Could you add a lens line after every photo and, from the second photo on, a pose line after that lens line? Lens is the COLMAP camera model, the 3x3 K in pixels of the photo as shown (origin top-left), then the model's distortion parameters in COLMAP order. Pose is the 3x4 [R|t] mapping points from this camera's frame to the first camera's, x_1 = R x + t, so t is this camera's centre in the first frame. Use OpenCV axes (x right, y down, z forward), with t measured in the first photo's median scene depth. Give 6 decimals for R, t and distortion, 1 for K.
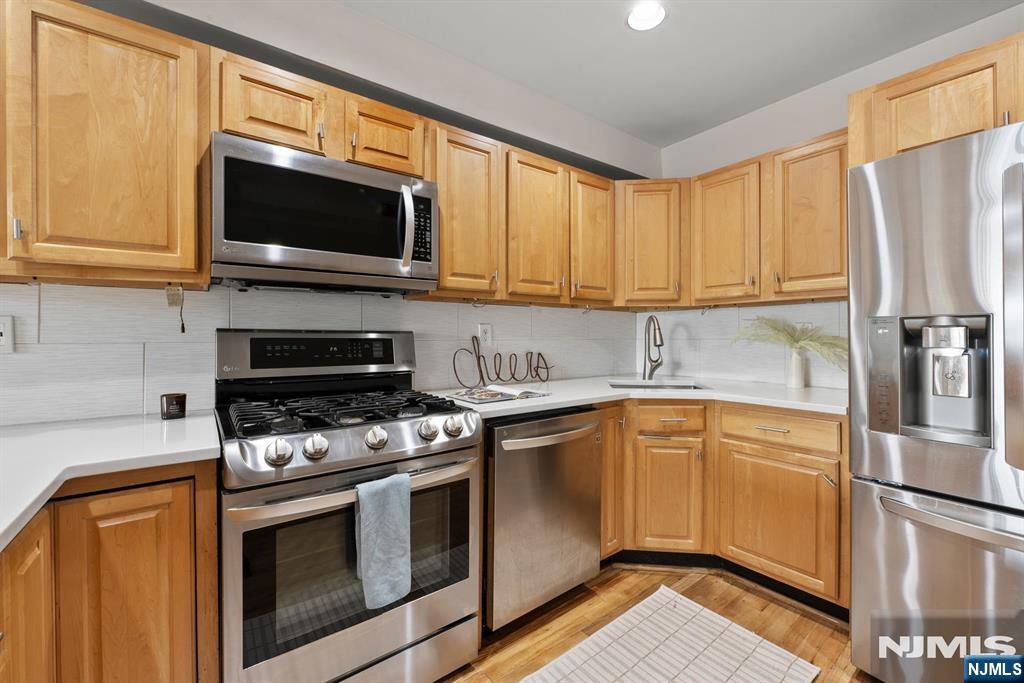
lens RADIAL K [[417.2, 0, 517.3], [0, 417.2, 336.2], [0, 0, 1]] dist [-0.002144, -0.002865]
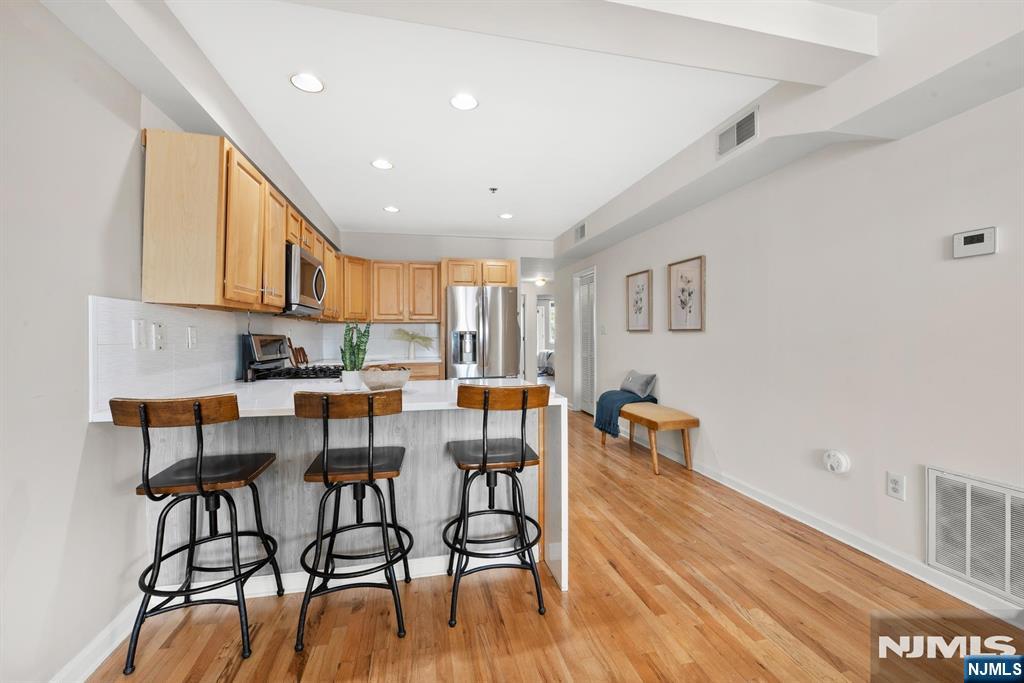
lens RADIAL K [[417.2, 0, 517.3], [0, 417.2, 336.2], [0, 0, 1]] dist [-0.002144, -0.002865]
pose [[0.426744, 0.001547, 0.904371, -1.427423], [0.002893, 0.999991, -0.003076, 0.003607], [-0.904368, 0.003929, 0.426736, -0.665480]]
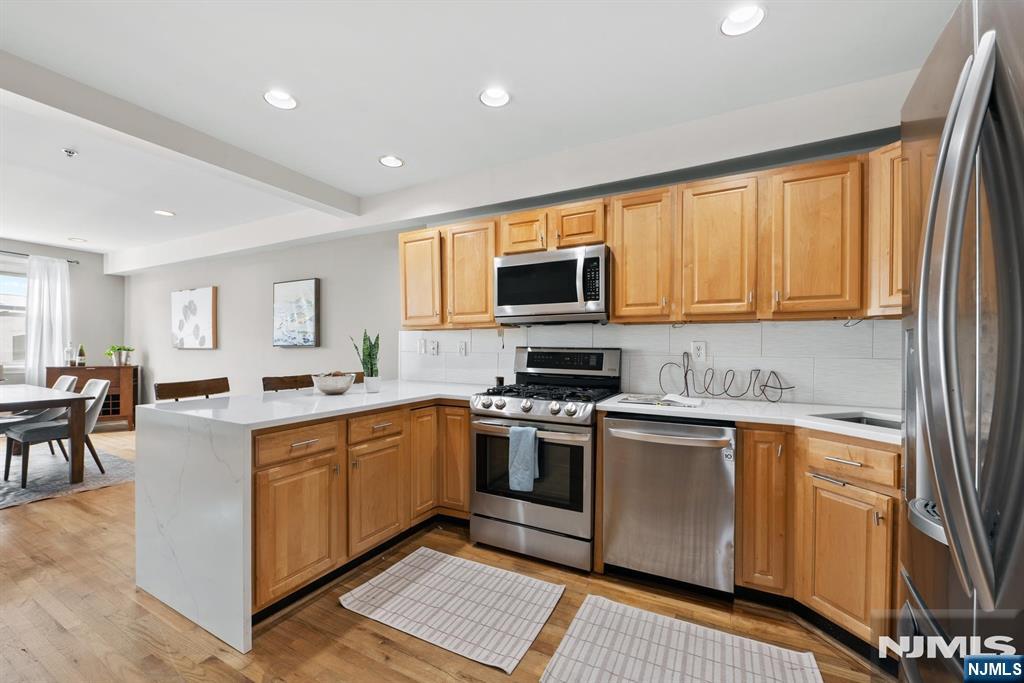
lens RADIAL K [[414.4, 0, 513.1], [0, 414.4, 351.3], [0, 0, 1]] dist [-0.001945, -0.000398]
pose [[0.420246, 0.010746, -0.907347, 0.830222], [-0.009278, 0.999928, 0.007546, -0.007532], [0.907363, 0.005248, 0.420315, 0.104815]]
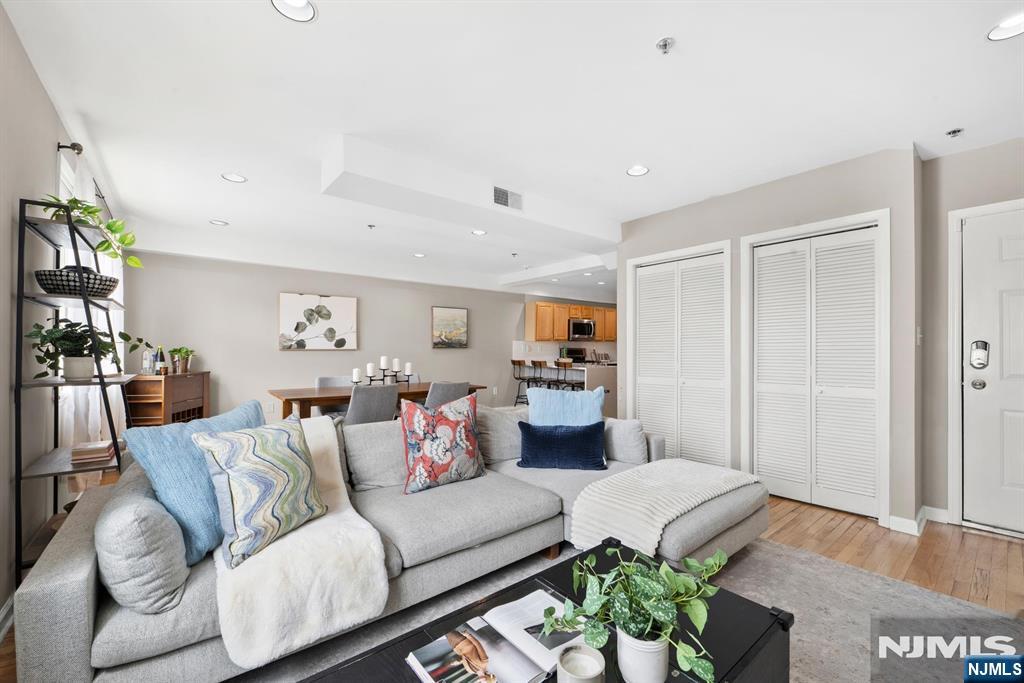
lens RADIAL K [[413.0, 0, 519.0], [0, 413.0, 343.8], [0, 0, 1]] dist [0.001698, 0.000149]
pose [[0.999285, 0.008776, 0.036779, -1.147869], [-0.008394, 0.999909, -0.010540, -0.006365], [-0.036868, 0.010224, 0.999268, -3.543711]]
